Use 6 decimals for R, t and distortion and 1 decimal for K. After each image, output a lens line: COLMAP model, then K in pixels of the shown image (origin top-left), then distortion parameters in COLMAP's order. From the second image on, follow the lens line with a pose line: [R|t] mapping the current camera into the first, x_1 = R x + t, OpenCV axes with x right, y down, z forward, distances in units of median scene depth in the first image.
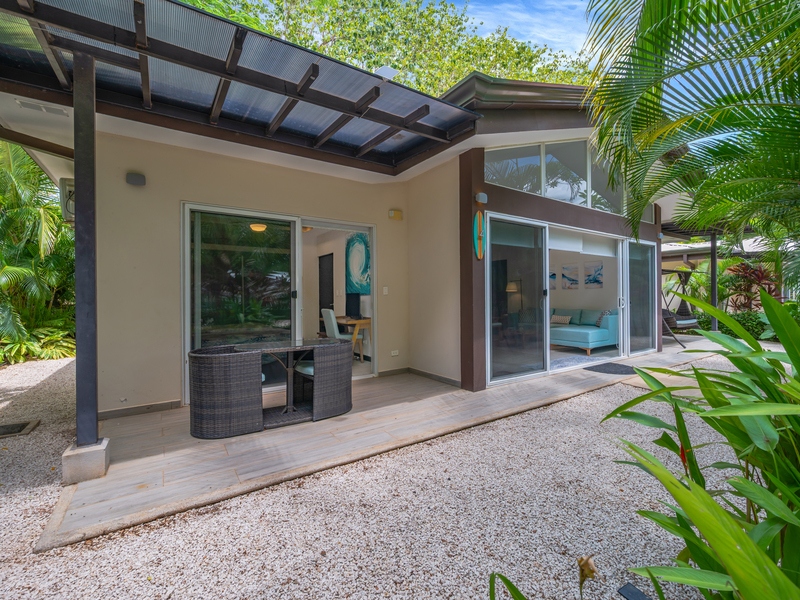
lens RADIAL K [[360.3, 0, 400.0], [0, 360.3, 300.0], [0, 0, 1]] dist [0.002736, -0.000146]
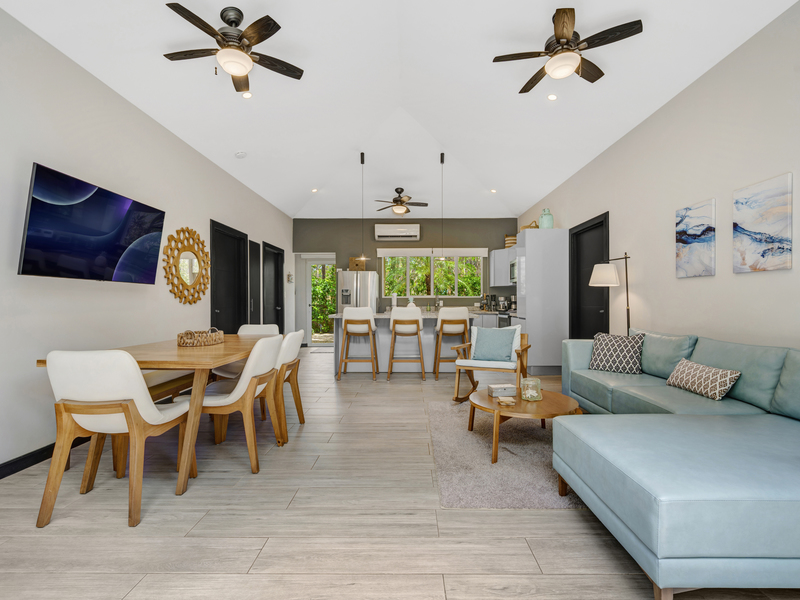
lens RADIAL K [[358.7, 0, 400.0], [0, 358.7, 300.0], [0, 0, 1]] dist [0.000120, -0.000011]
pose [[0.816870, 0.003931, -0.576808, 0.411966], [-0.011922, 0.999878, -0.010070, -0.002650], [0.576699, 0.015102, 0.816817, 0.621524]]
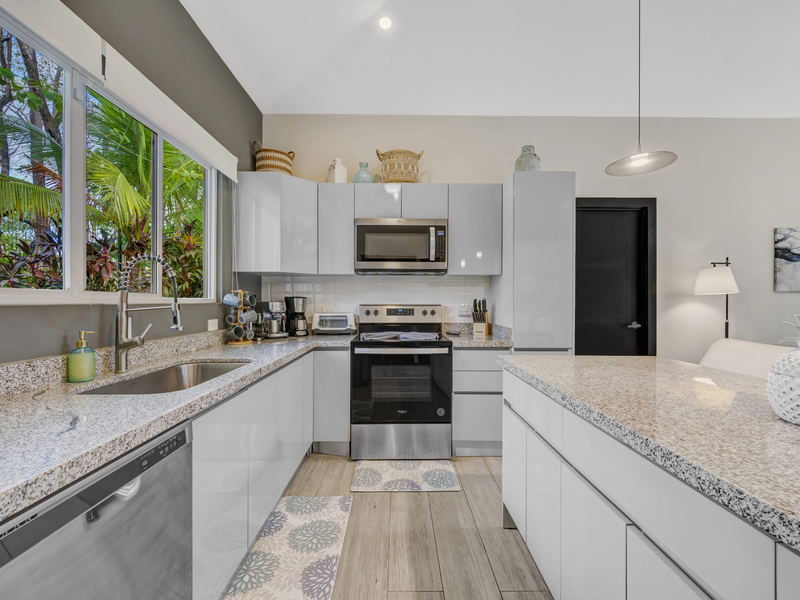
lens RADIAL K [[360.3, 0, 400.0], [0, 360.3, 300.0], [0, 0, 1]] dist [0.002736, -0.000146]
pose [[0.552681, 0.012239, 0.833303, -0.130572], [0.002036, 0.999869, -0.016036, -0.018207], [-0.833390, 0.010559, 0.552584, 1.222824]]
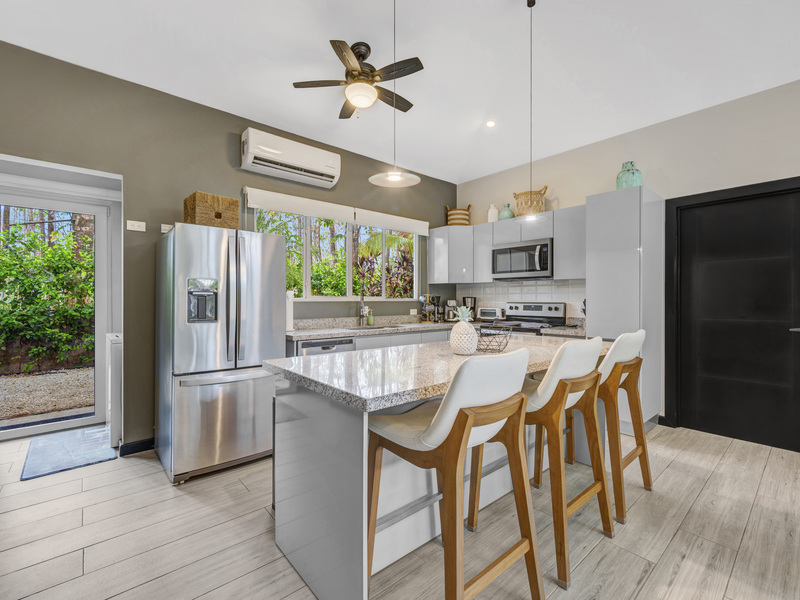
lens RADIAL K [[360.3, 0, 400.0], [0, 360.3, 300.0], [0, 0, 1]] dist [0.002736, -0.000146]
pose [[0.992113, 0.009495, 0.124984, -0.063579], [-0.008383, 0.999920, -0.009424, -0.016307], [-0.125063, 0.008302, 0.992114, 0.935272]]
